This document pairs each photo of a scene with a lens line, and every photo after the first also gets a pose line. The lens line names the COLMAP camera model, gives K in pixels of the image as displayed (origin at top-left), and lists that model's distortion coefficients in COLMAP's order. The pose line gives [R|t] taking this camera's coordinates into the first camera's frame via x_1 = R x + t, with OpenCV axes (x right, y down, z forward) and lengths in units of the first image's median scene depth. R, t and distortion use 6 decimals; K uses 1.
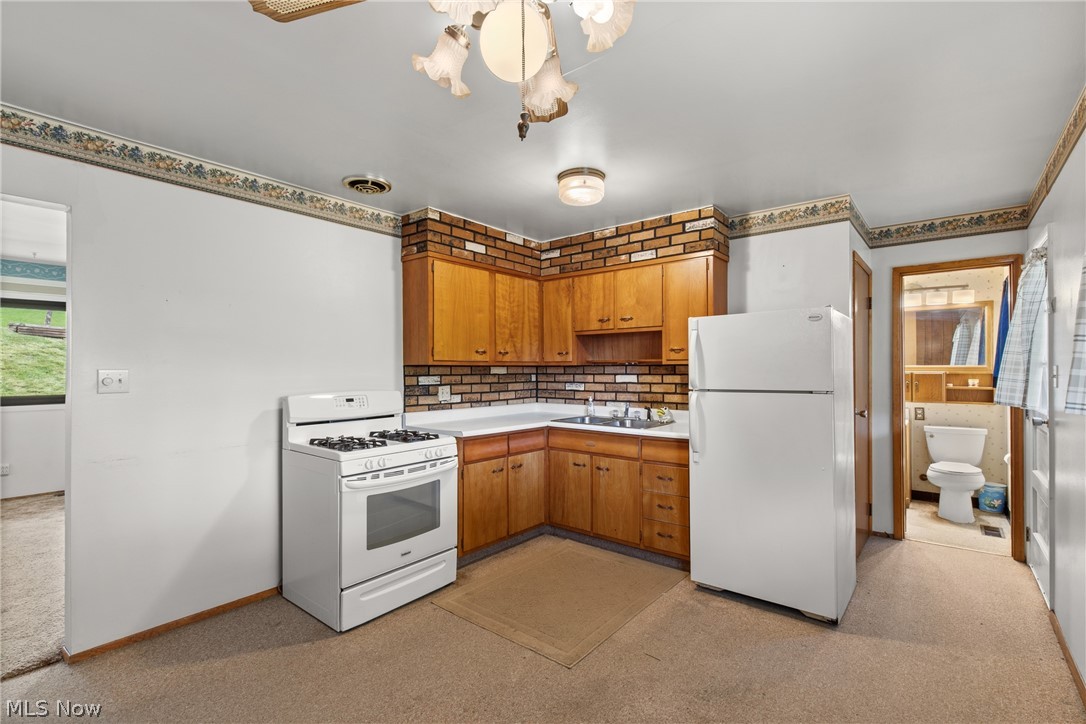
lens RADIAL K [[487.9, 0, 539.1], [0, 487.9, 365.1], [0, 0, 1]] dist [0.007552, -0.000055]
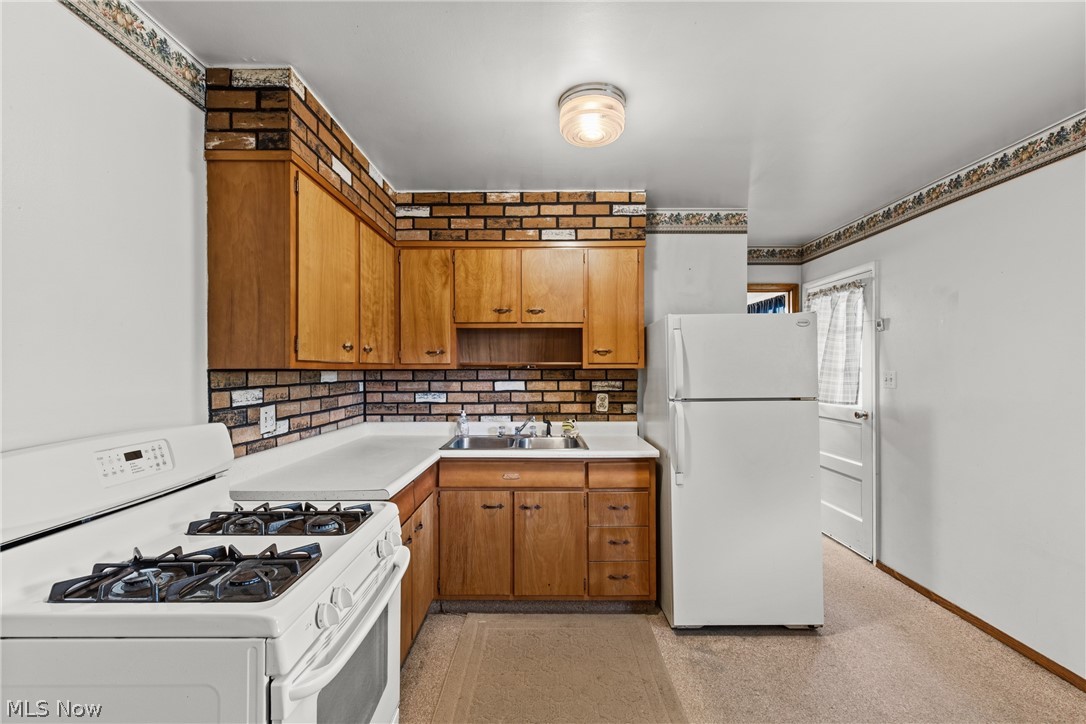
lens RADIAL K [[487.9, 0, 541.9], [0, 487.9, 365.4], [0, 0, 1]] dist [0.007552, -0.000055]
pose [[0.776233, 0.006394, 0.630413, -0.322610], [-0.005444, 0.999979, -0.003438, -0.003751], [-0.630422, -0.000763, 0.776252, 0.392820]]
